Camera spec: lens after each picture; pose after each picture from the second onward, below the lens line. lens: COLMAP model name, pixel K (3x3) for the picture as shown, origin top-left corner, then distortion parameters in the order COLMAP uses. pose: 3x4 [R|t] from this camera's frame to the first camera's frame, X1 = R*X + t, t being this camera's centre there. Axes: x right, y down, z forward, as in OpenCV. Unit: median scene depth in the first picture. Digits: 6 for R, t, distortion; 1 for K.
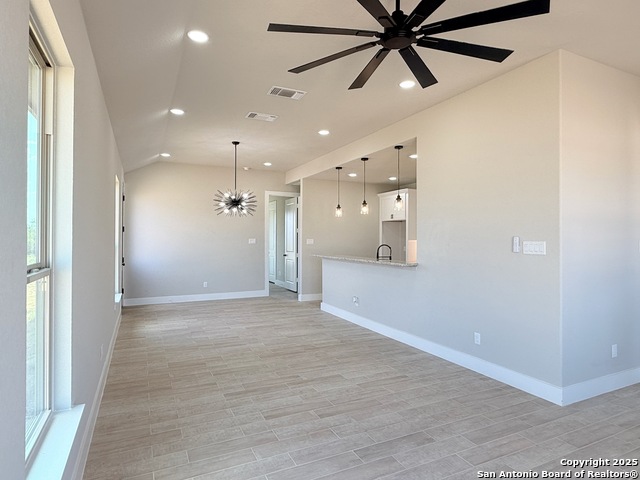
lens RADIAL K [[371.6, 0, 318.8], [0, 371.6, 233.8], [0, 0, 1]] dist [-0.002993, 0.000281]
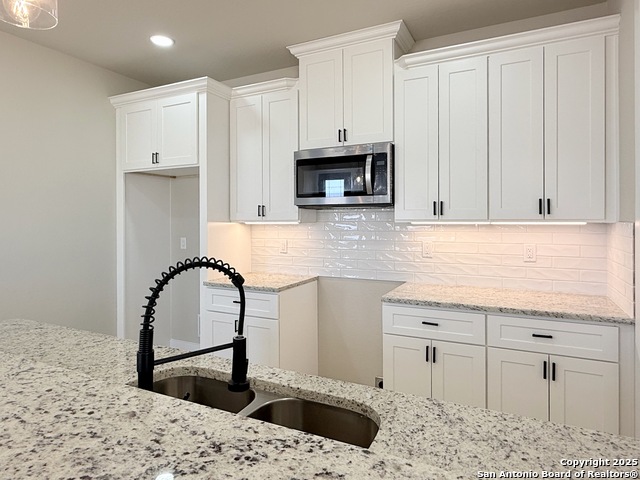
lens RADIAL K [[371.6, 0, 318.8], [0, 371.6, 233.8], [0, 0, 1]] dist [-0.002993, 0.000281]
pose [[0.777787, -0.027289, 0.627935, 0.191708], [-0.005106, 0.998750, 0.049728, 0.019521], [-0.628507, -0.041884, 0.776676, 1.305156]]
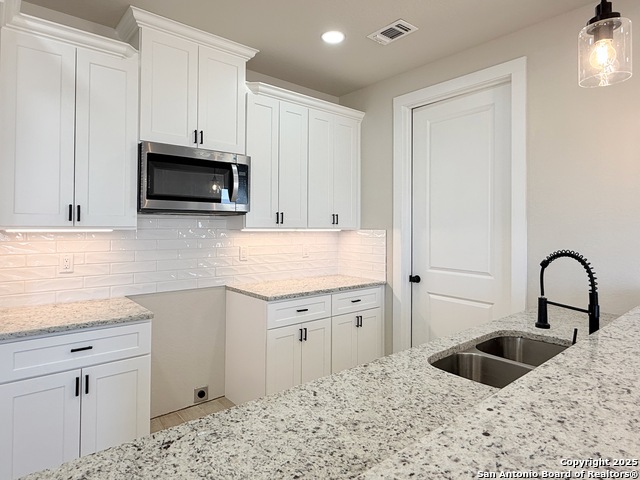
lens RADIAL K [[371.6, 0, 318.8], [0, 371.6, 233.8], [0, 0, 1]] dist [-0.002993, 0.000281]
pose [[-0.236637, -0.019195, 0.971408, -0.005243], [-0.020151, 0.999687, 0.014845, 0.025693], [-0.971389, -0.016062, -0.236950, 1.740542]]
